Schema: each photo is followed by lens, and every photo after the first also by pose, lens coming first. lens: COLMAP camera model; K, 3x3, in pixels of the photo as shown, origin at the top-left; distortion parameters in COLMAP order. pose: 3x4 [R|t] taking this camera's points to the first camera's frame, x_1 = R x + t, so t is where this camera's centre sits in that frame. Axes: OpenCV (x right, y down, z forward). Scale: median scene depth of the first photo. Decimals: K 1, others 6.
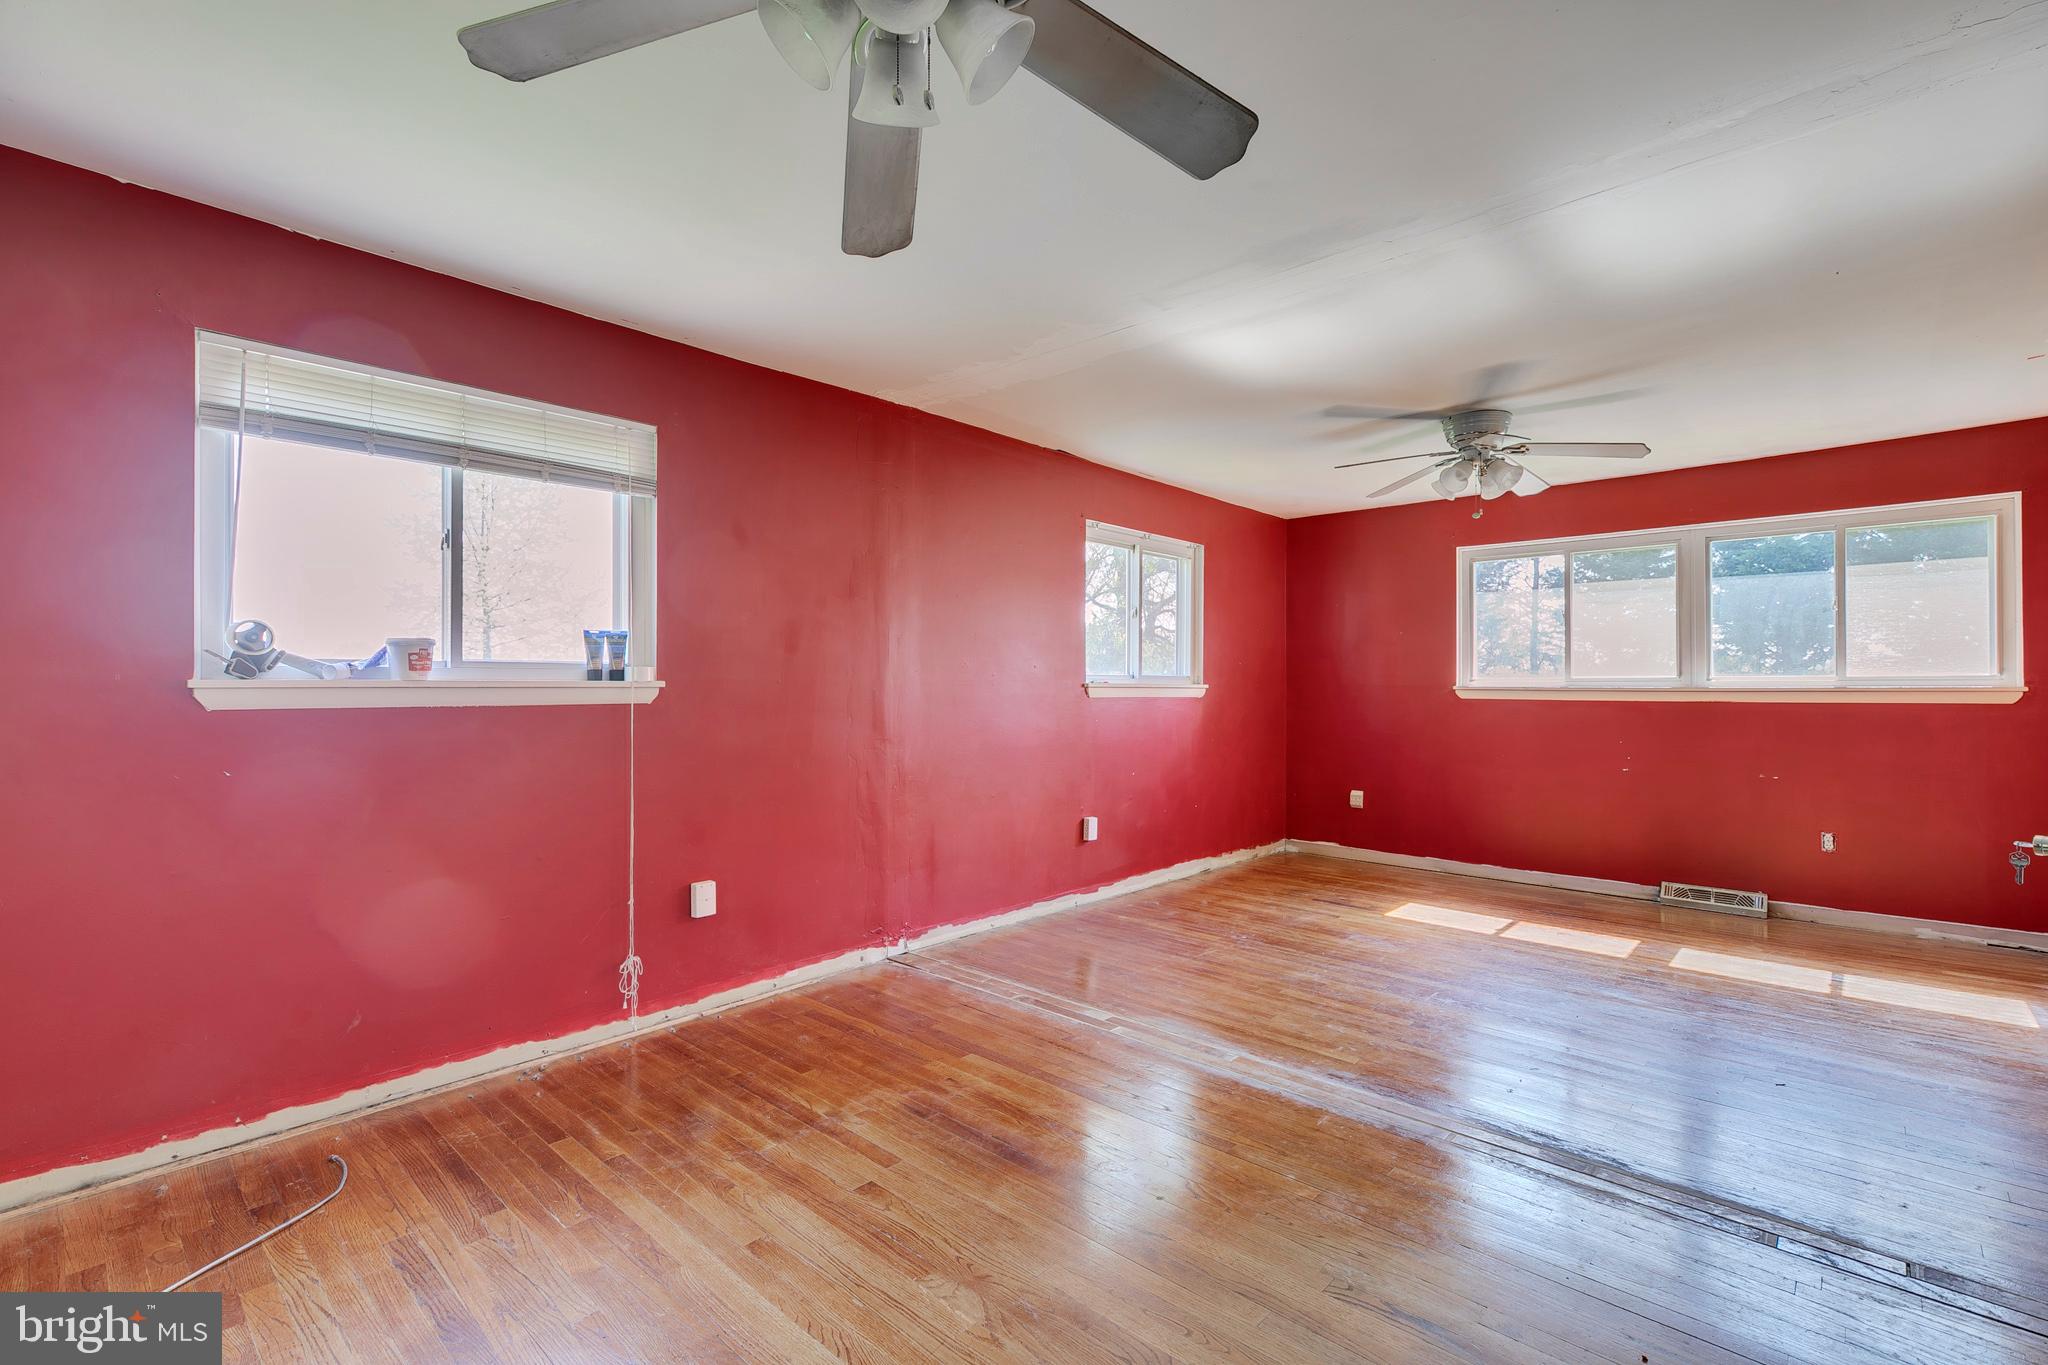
lens RADIAL K [[910.4, 0, 1022.6], [0, 910.4, 681.7], [0, 0, 1]] dist [0.004405, 0.000660]
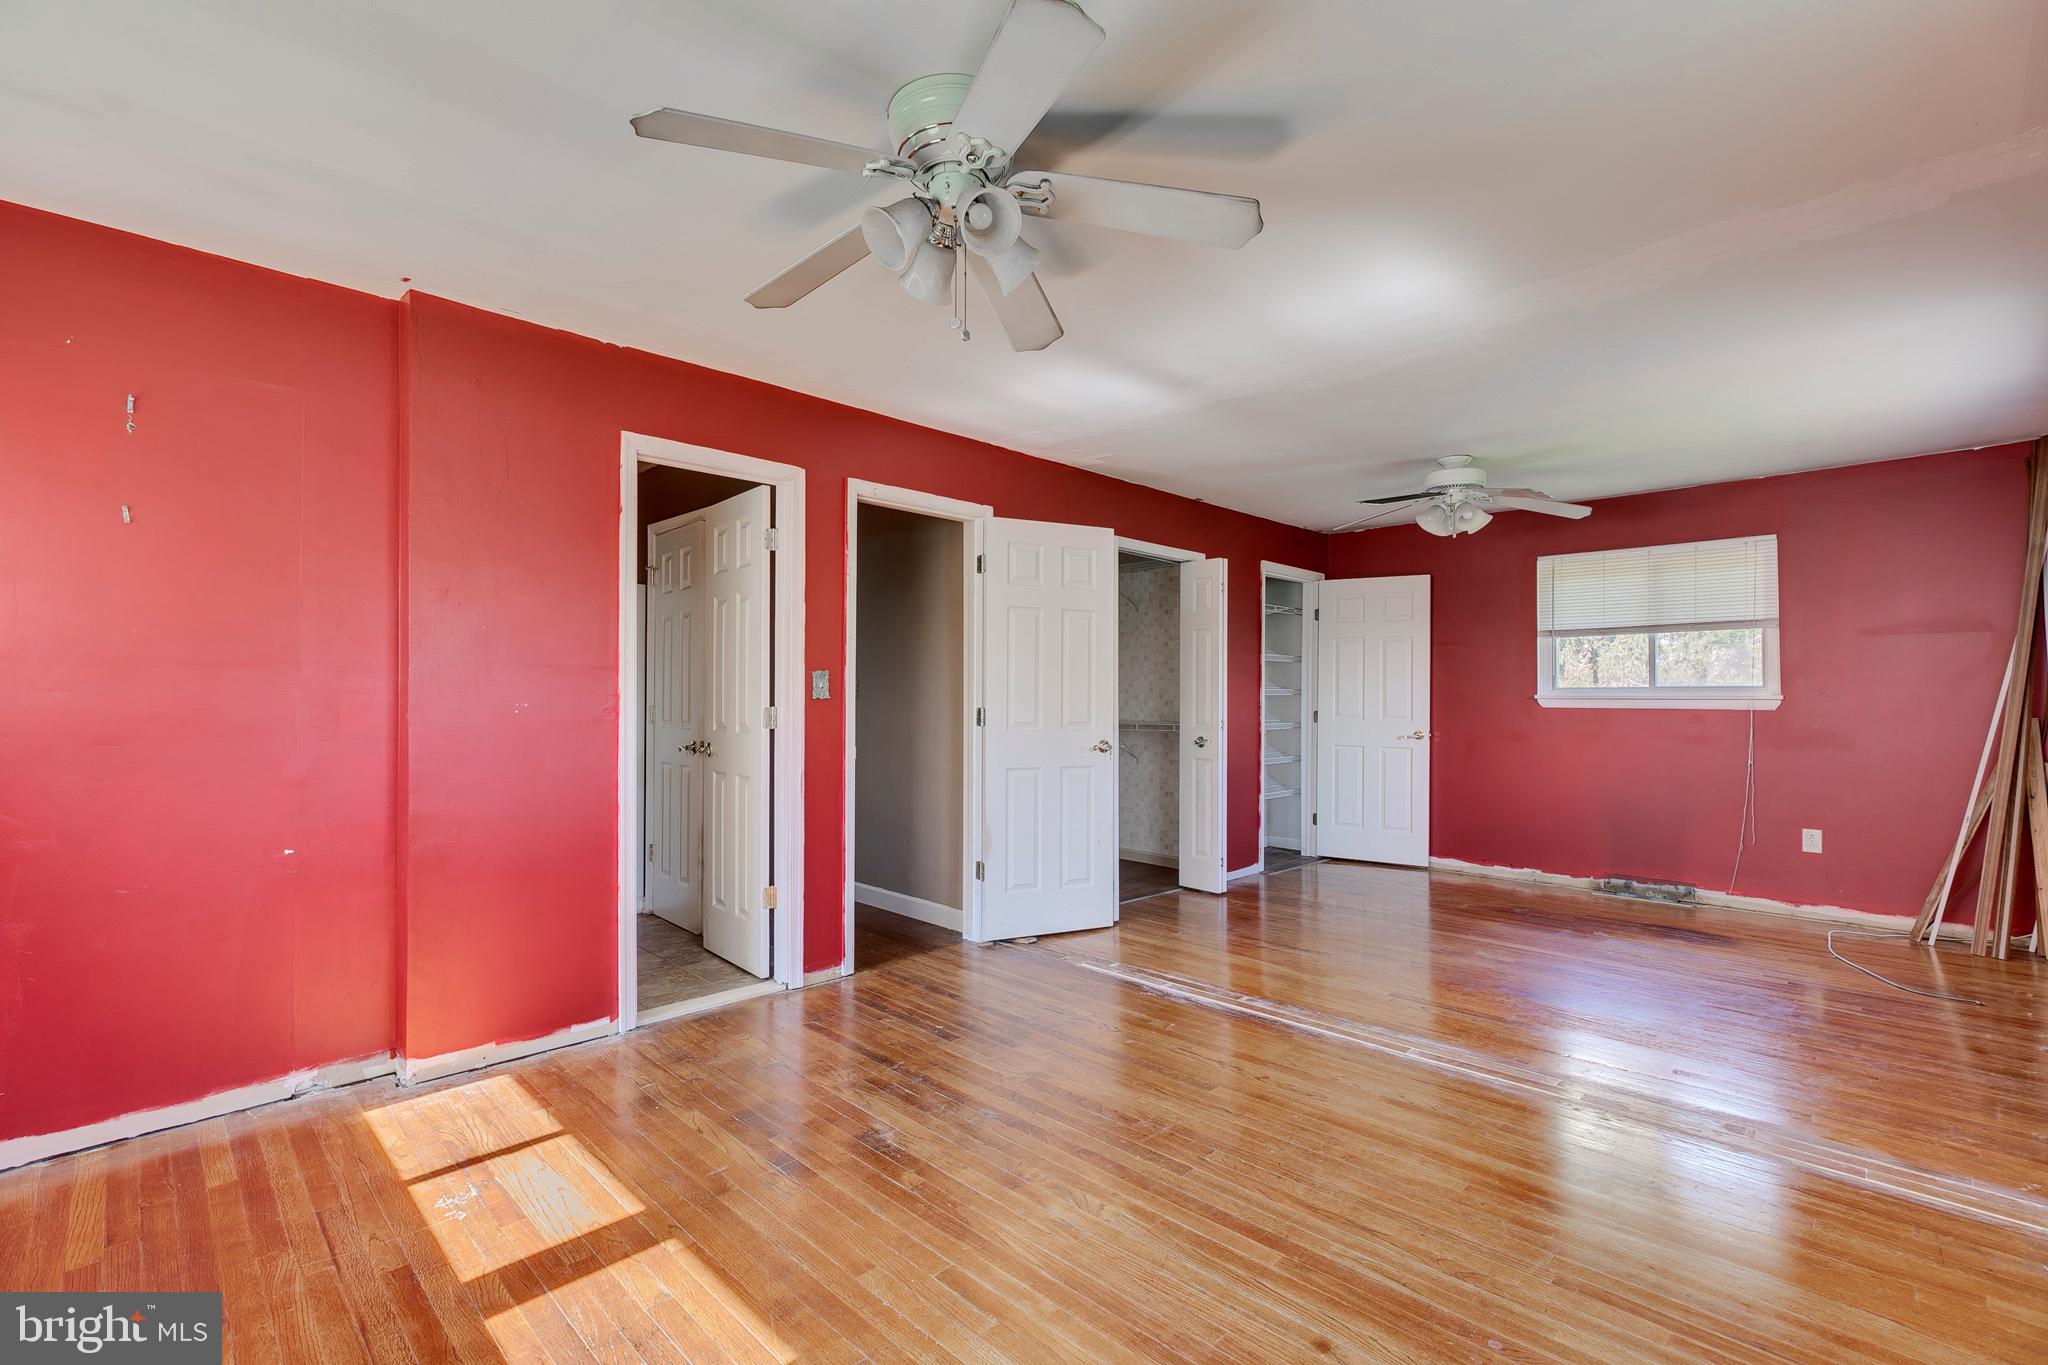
lens RADIAL K [[910.4, 0, 1022.6], [0, 910.4, 681.7], [0, 0, 1]] dist [0.004405, 0.000660]
pose [[-0.999326, -0.002789, 0.036602, 0.412506], [-0.003693, 0.999689, -0.024647, 0.010868], [-0.036522, -0.024765, -0.999026, 1.339754]]
